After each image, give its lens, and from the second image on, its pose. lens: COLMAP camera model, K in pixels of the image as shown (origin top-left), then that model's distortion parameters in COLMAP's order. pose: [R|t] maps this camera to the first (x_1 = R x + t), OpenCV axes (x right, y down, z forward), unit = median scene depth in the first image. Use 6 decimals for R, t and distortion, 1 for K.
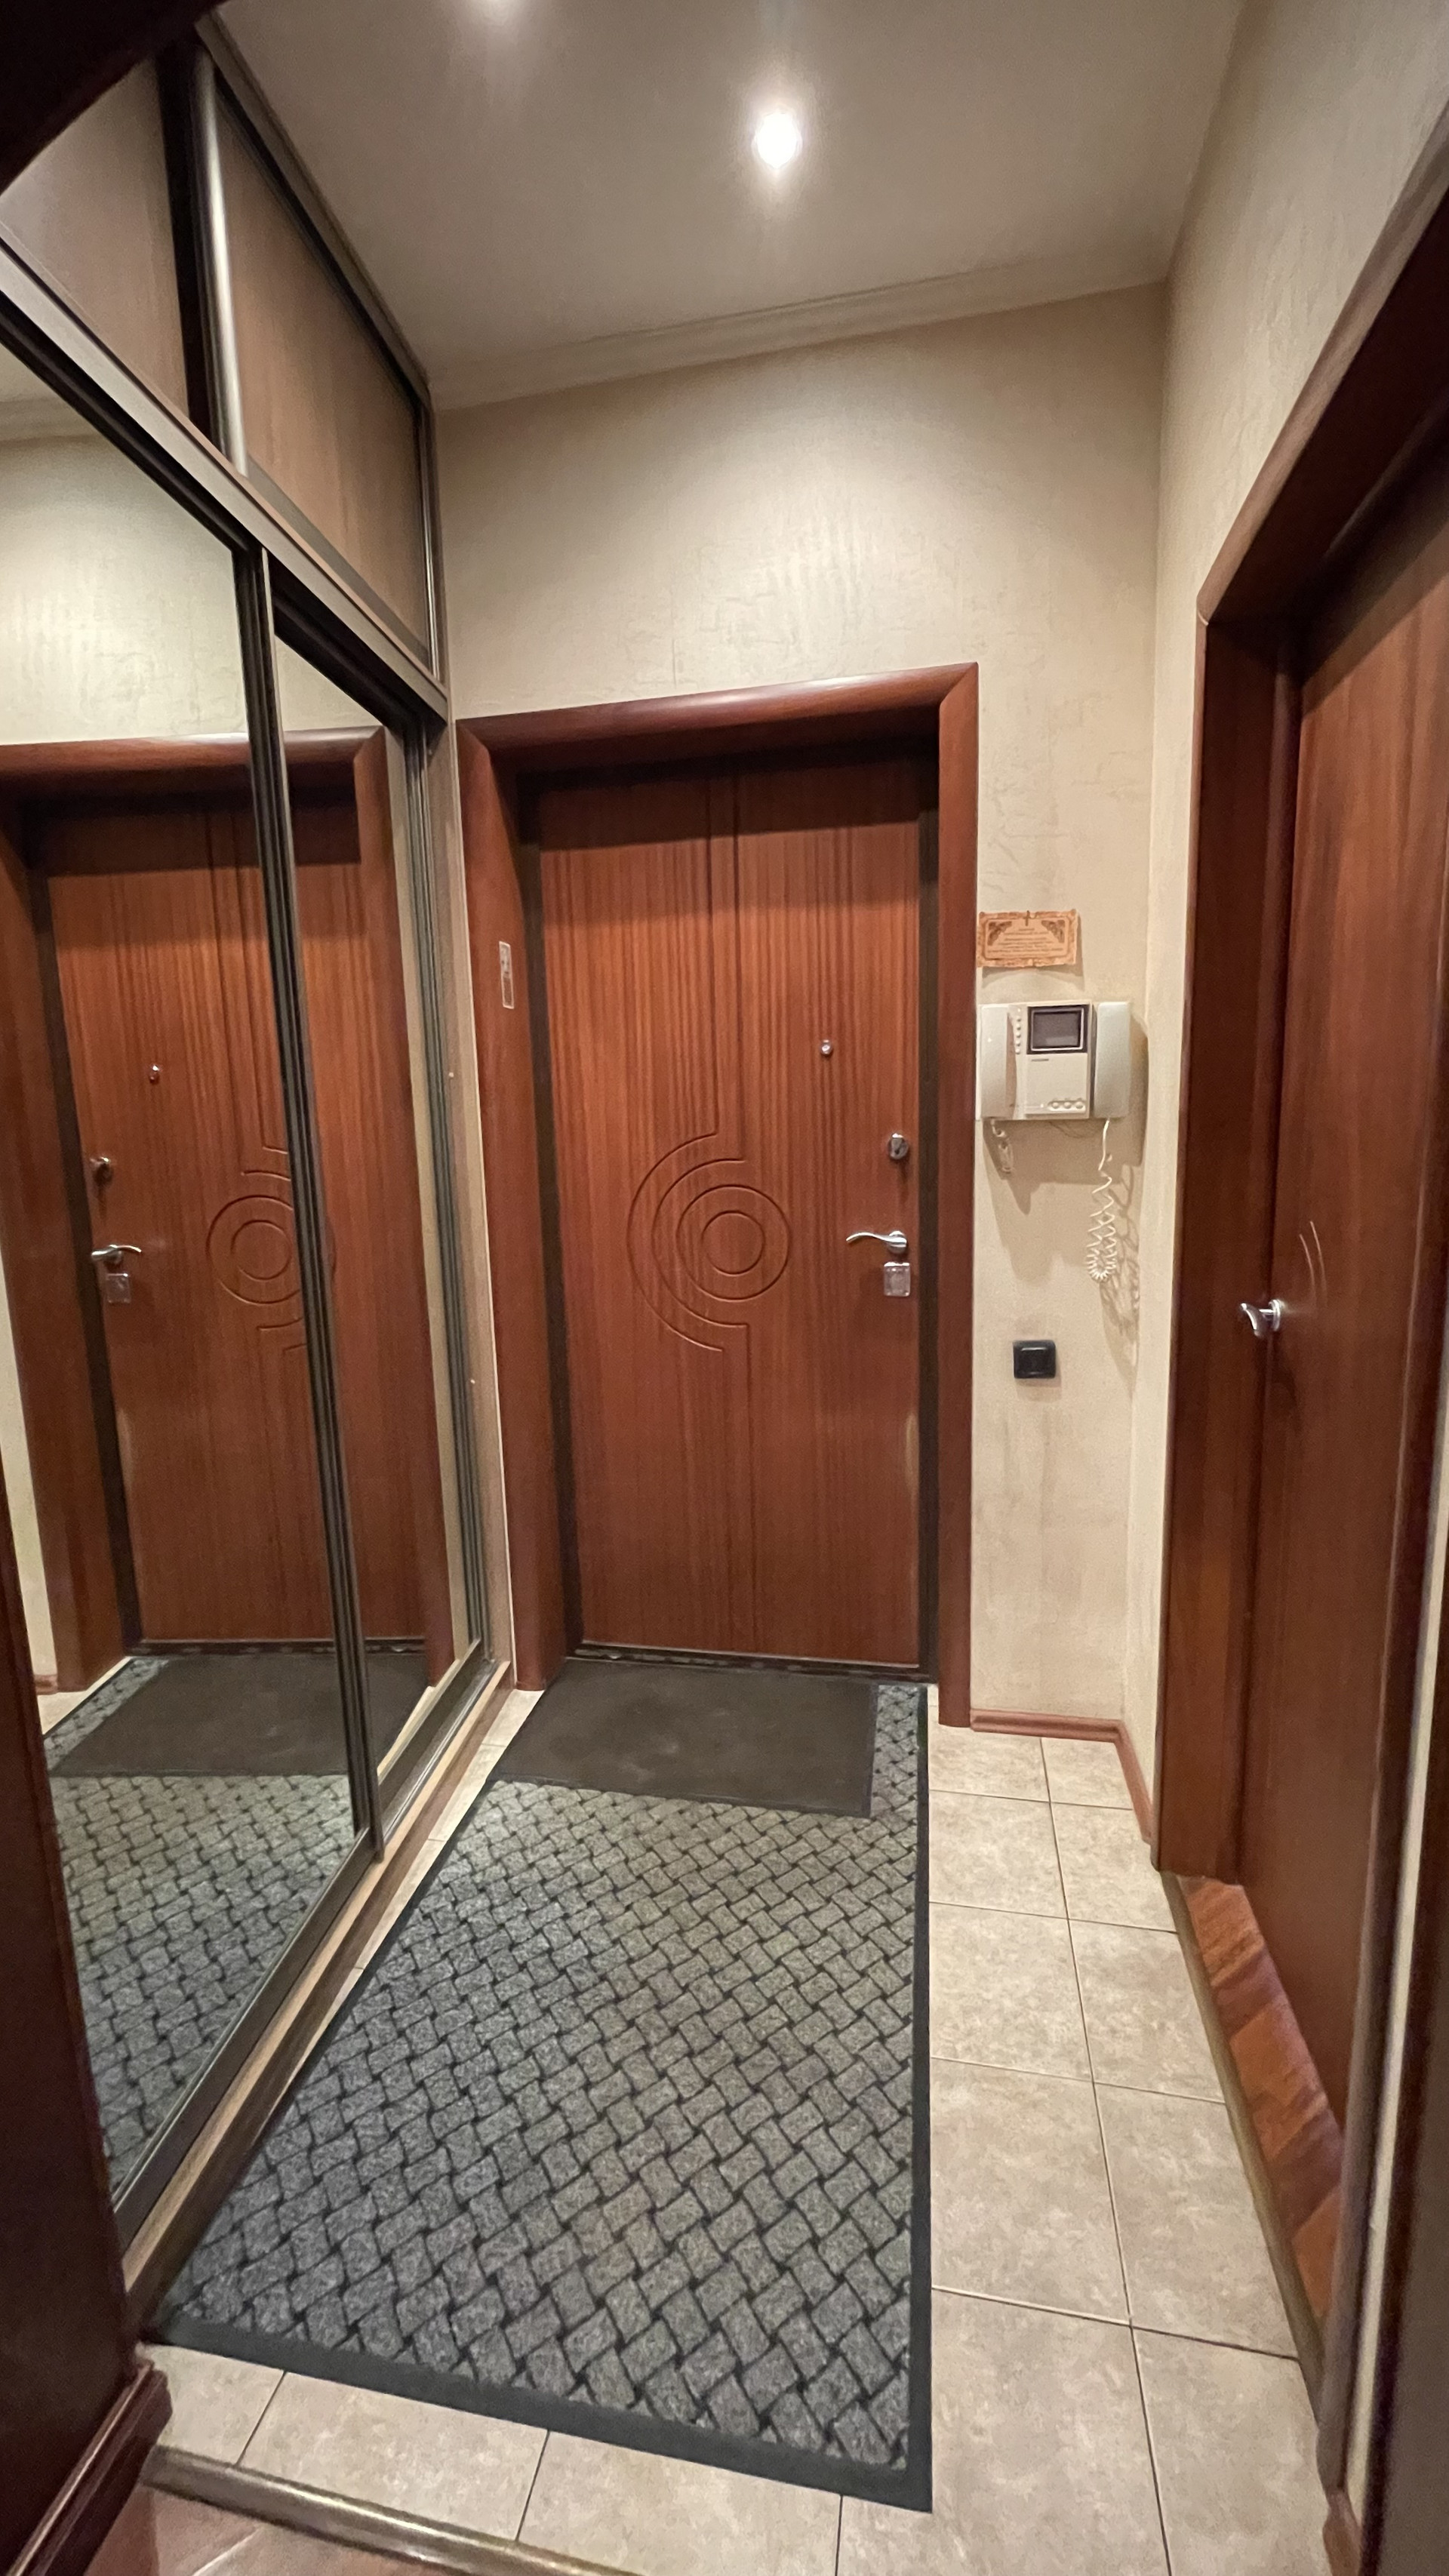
lens RADIAL K [[1042.9, 0, 725.8], [0, 1042.9, 1283.4], [0, 0, 1]] dist [-0.001943, -0.000535]
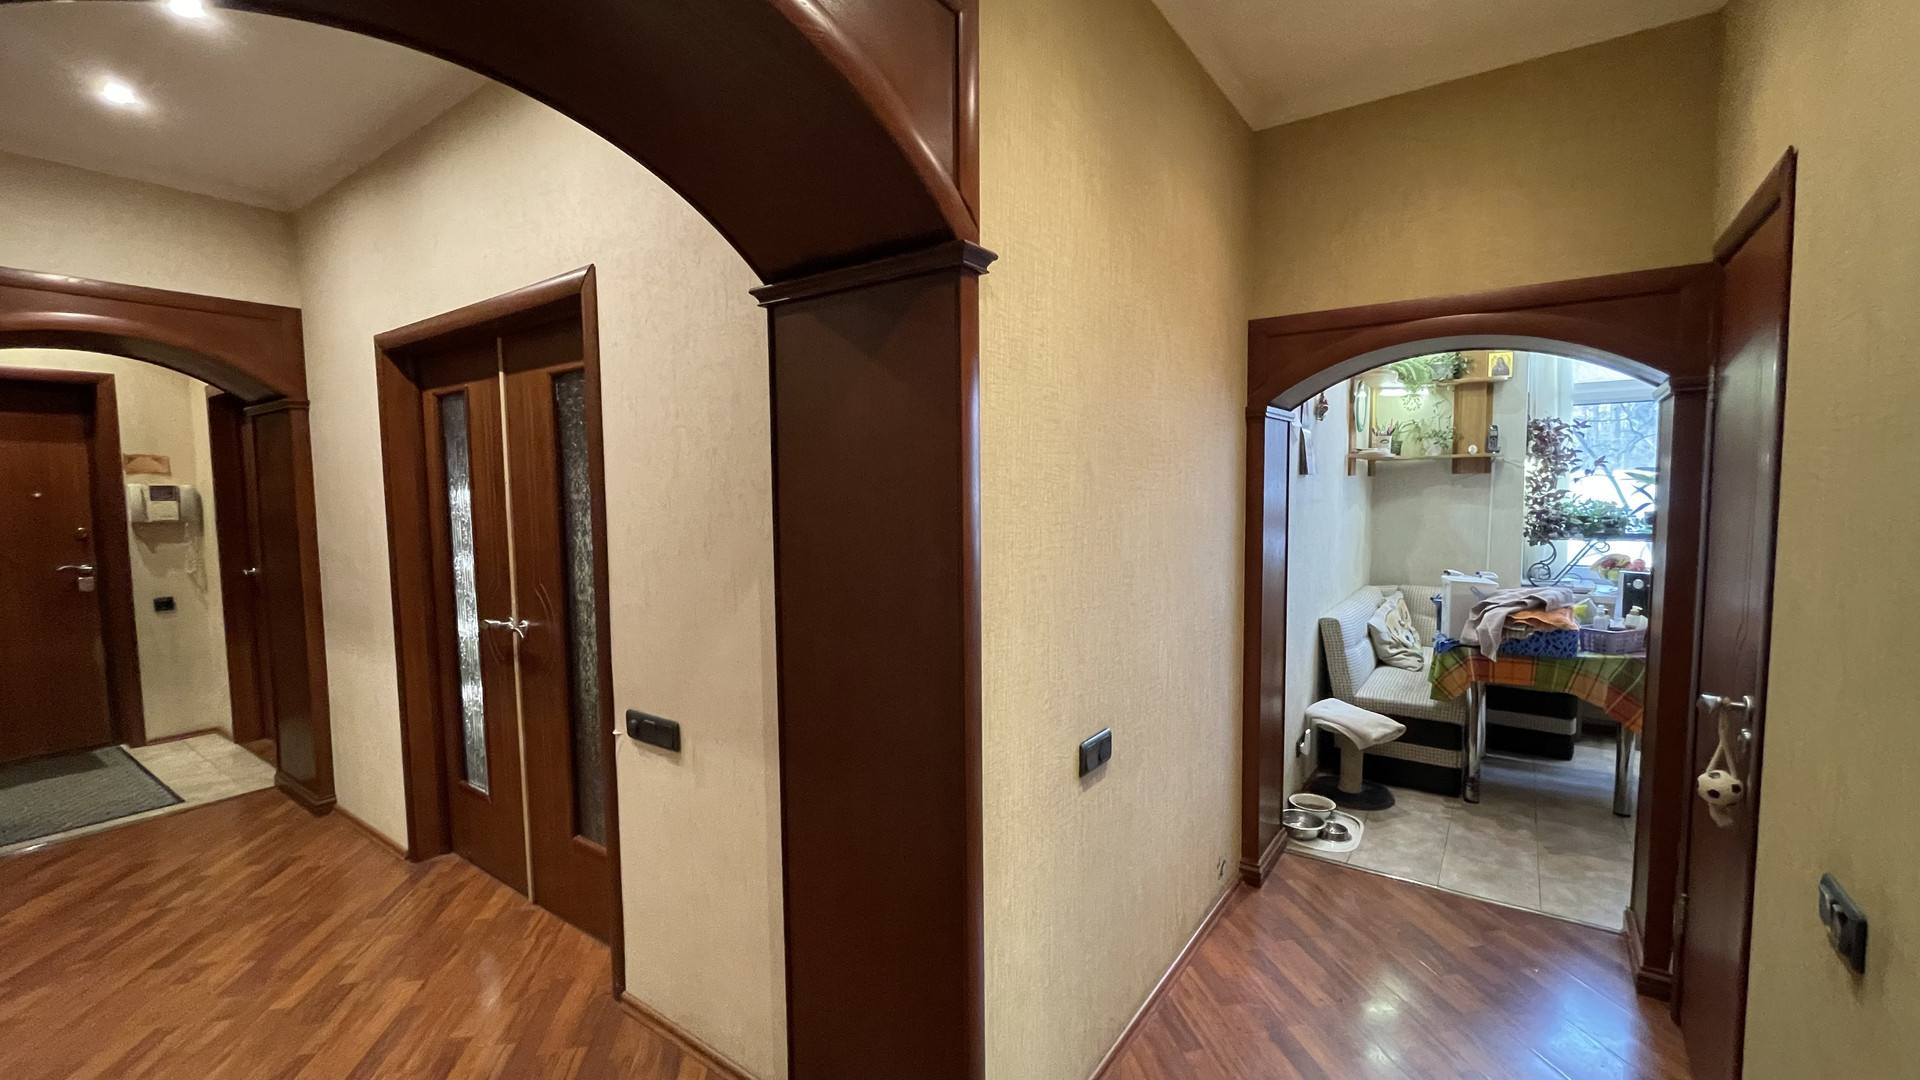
lens RADIAL K [[777.4, 0, 957.5], [0, 777.4, 543.2], [0, 0, 1]] dist [-0.001943, -0.000535]
pose [[0.401766, -0.041477, 0.914802, -0.792414], [0.142878, 0.989579, -0.017882, 0.263547], [-0.904527, 0.137889, 0.403506, -1.913021]]
